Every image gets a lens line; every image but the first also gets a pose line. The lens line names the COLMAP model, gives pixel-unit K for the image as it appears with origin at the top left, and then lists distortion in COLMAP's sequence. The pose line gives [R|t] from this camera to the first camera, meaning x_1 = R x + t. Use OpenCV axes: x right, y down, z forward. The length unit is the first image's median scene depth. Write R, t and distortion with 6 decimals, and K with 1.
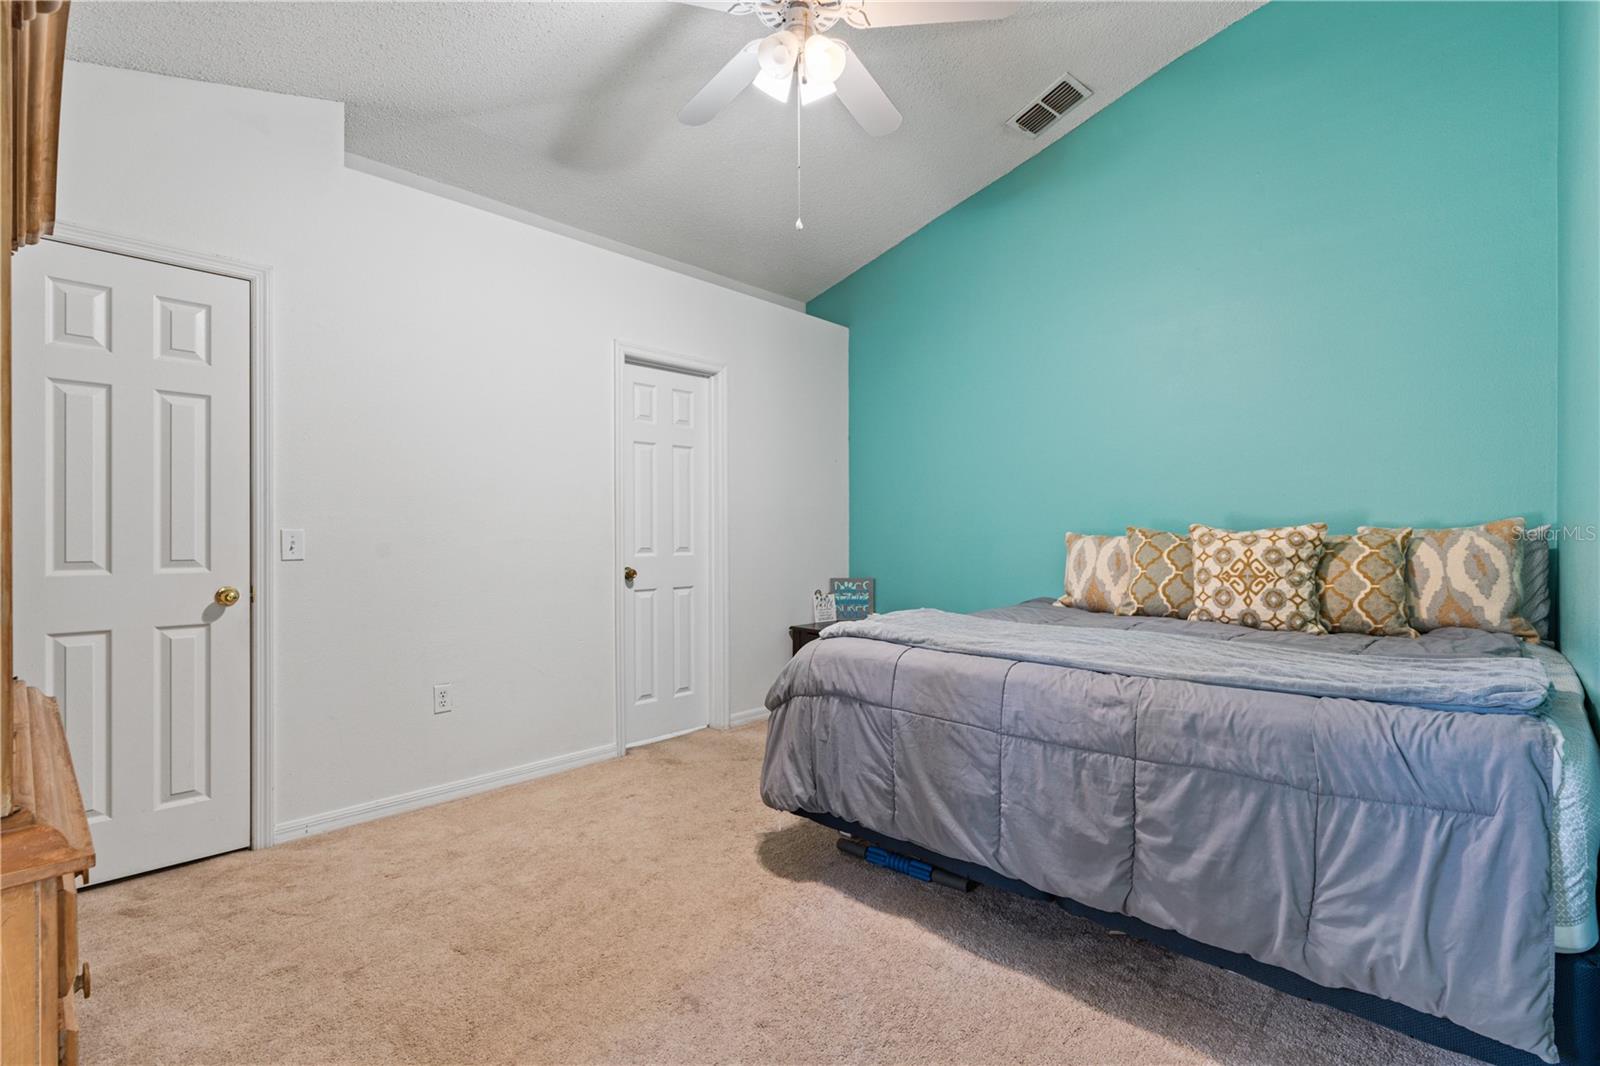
lens RADIAL K [[722.7, 0, 803.4], [0, 722.7, 527.7], [0, 0, 1]] dist [-0.005825, 0.000091]
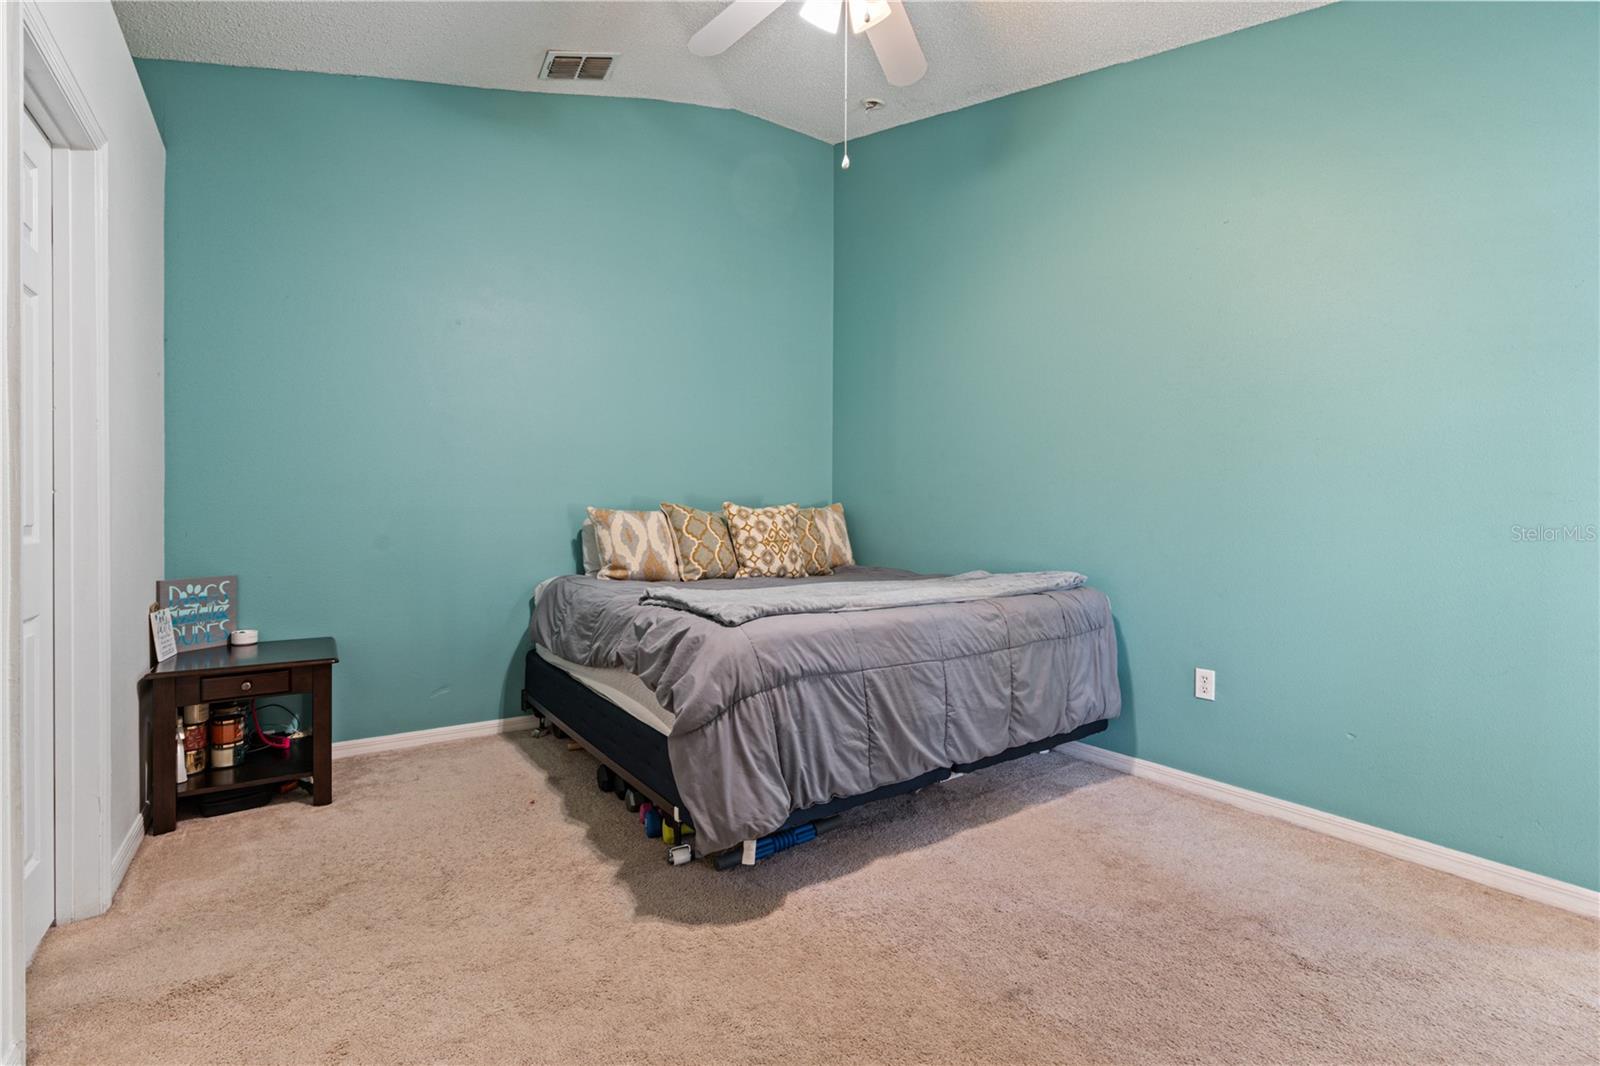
lens RADIAL K [[710.3, 0, 802.1], [0, 710.3, 514.9], [0, 0, 1]] dist [-0.000983, 0.000256]
pose [[0.201514, 0.009174, 0.979443, -0.711298], [-0.013884, 0.999882, -0.006509, 0.025847], [-0.979387, -0.012287, 0.201618, 0.692176]]
